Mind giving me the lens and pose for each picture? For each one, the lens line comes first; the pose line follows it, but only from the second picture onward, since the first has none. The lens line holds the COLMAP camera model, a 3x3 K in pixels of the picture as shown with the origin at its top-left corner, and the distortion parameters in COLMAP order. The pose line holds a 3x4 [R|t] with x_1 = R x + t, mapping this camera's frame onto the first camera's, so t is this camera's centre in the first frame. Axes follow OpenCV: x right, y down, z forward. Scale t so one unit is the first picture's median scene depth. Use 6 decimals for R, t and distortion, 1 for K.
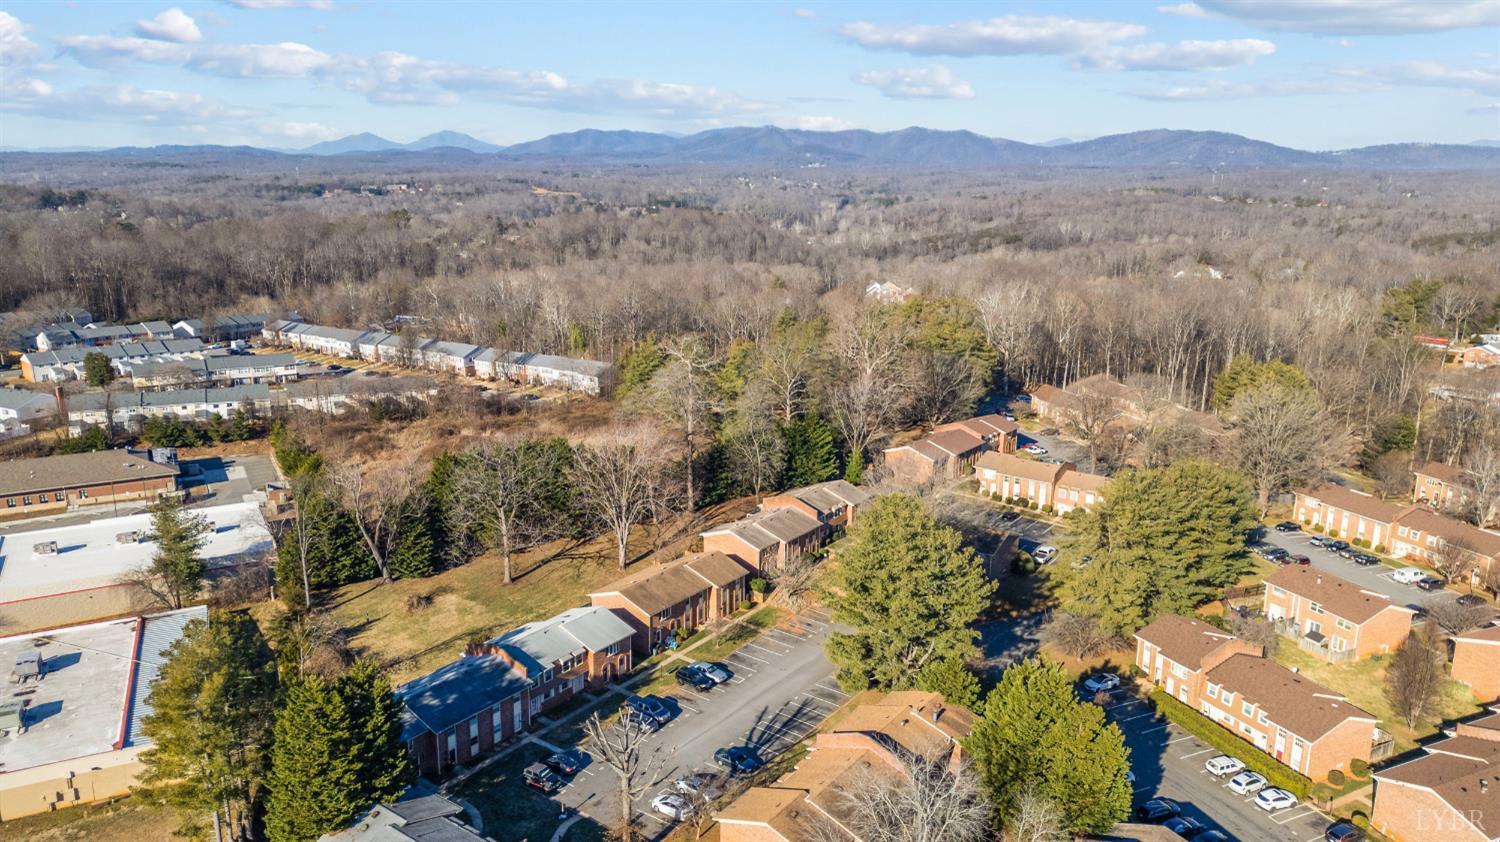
lens RADIAL K [[1043.8, 0, 750.0], [0, 1043.8, 421.0], [0, 0, 1]] dist [0.072563, -0.074880]
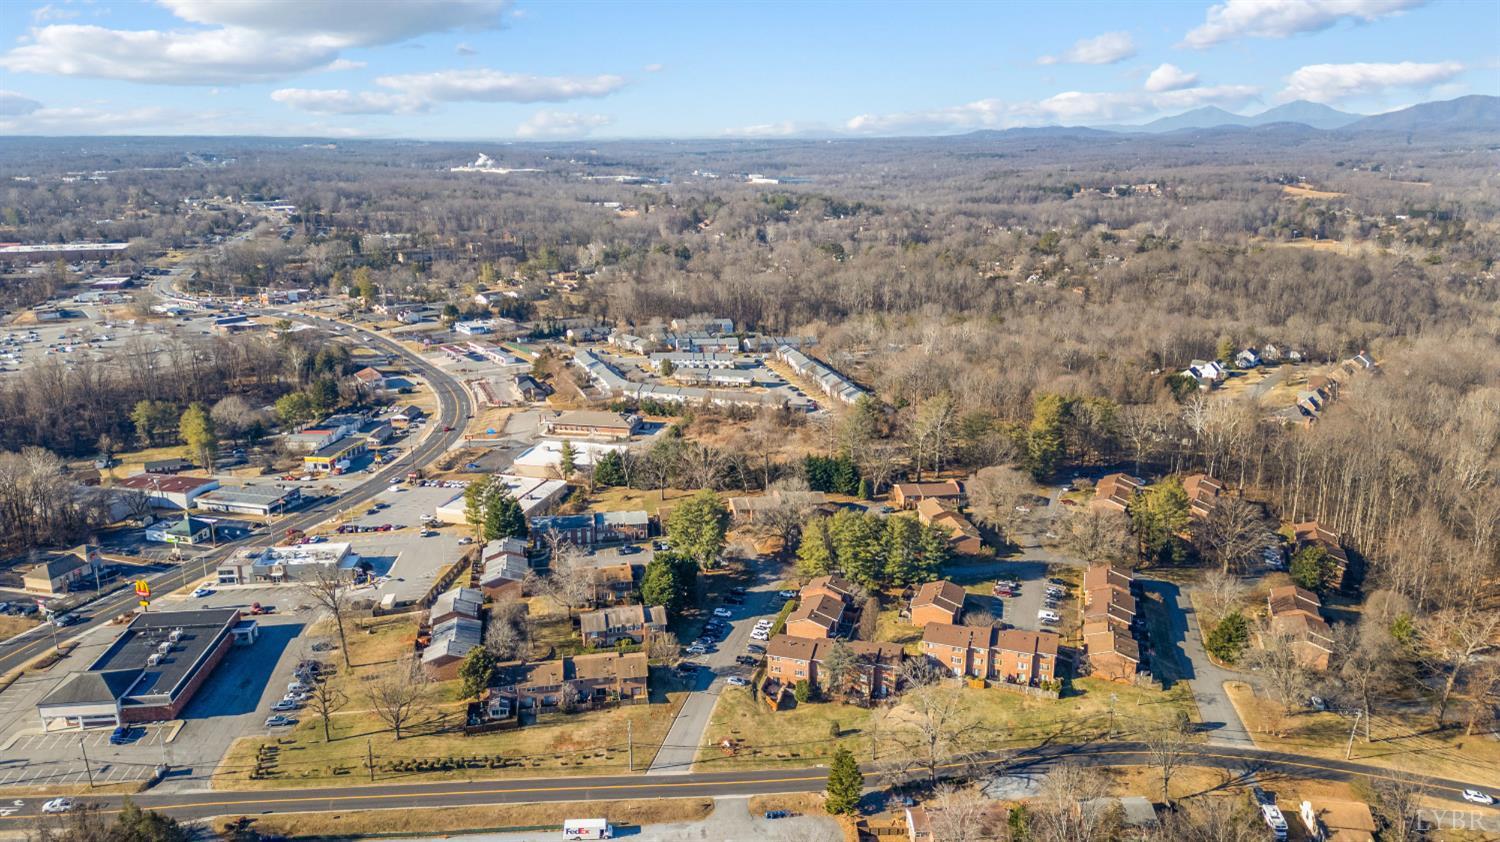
lens RADIAL K [[1043.8, 0, 750.0], [0, 1043.8, 421.0], [0, 0, 1]] dist [0.072563, -0.074880]
pose [[0.734737, 0.169449, -0.656848, 1.453562], [-0.151795, 0.984814, 0.084261, -0.251481], [0.661151, 0.037797, 0.749300, -0.637423]]
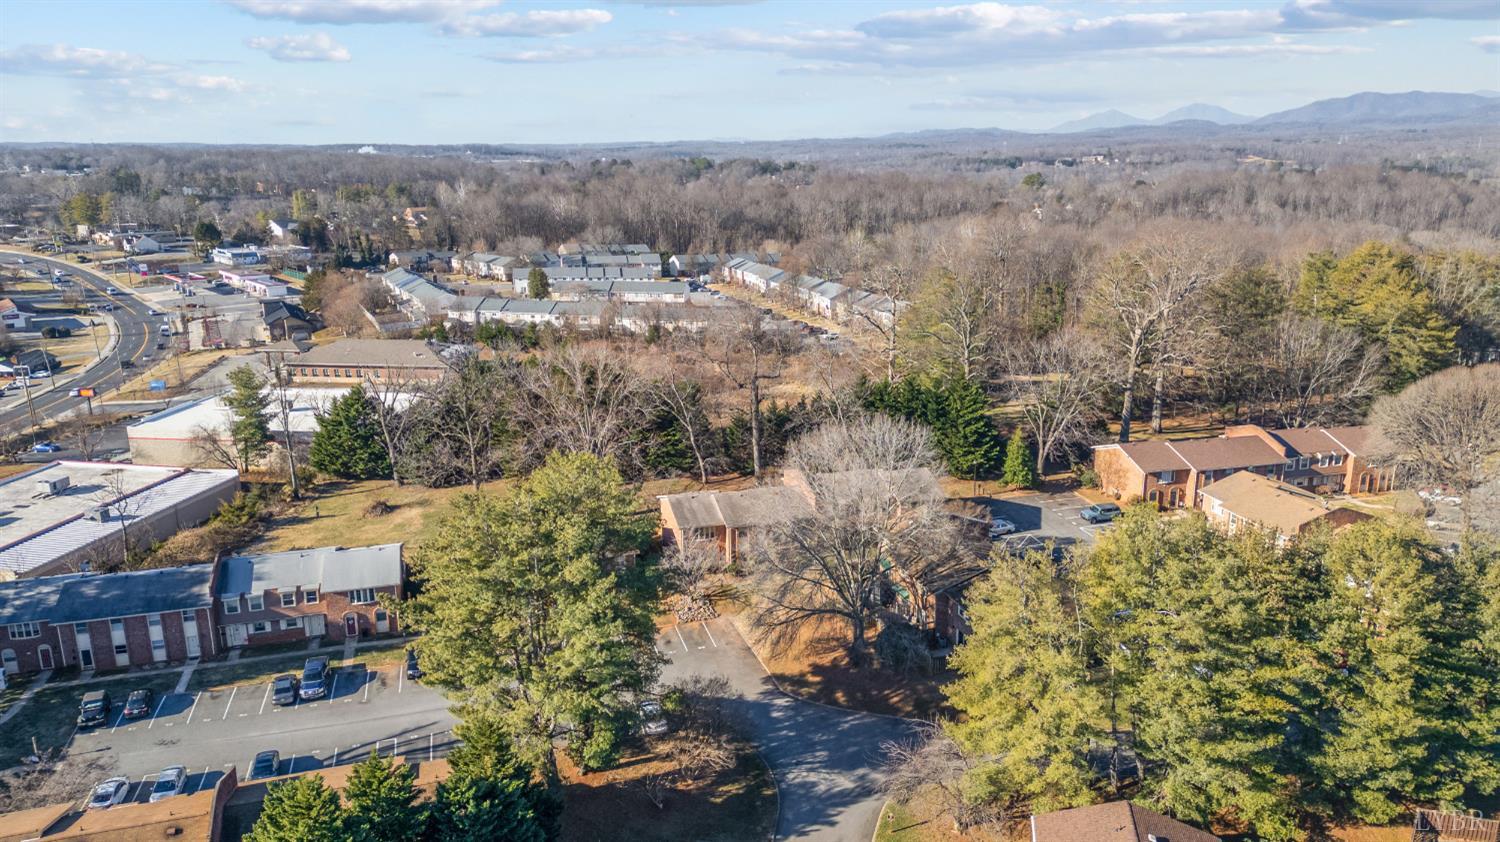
lens RADIAL K [[1043.8, 0, 750.0], [0, 1043.8, 421.0], [0, 0, 1]] dist [0.072563, -0.074880]
pose [[0.788079, 0.138413, -0.599810, 0.474412], [-0.126943, 0.989991, 0.061665, -0.000690], [0.602342, 0.027545, 0.797762, 0.452324]]
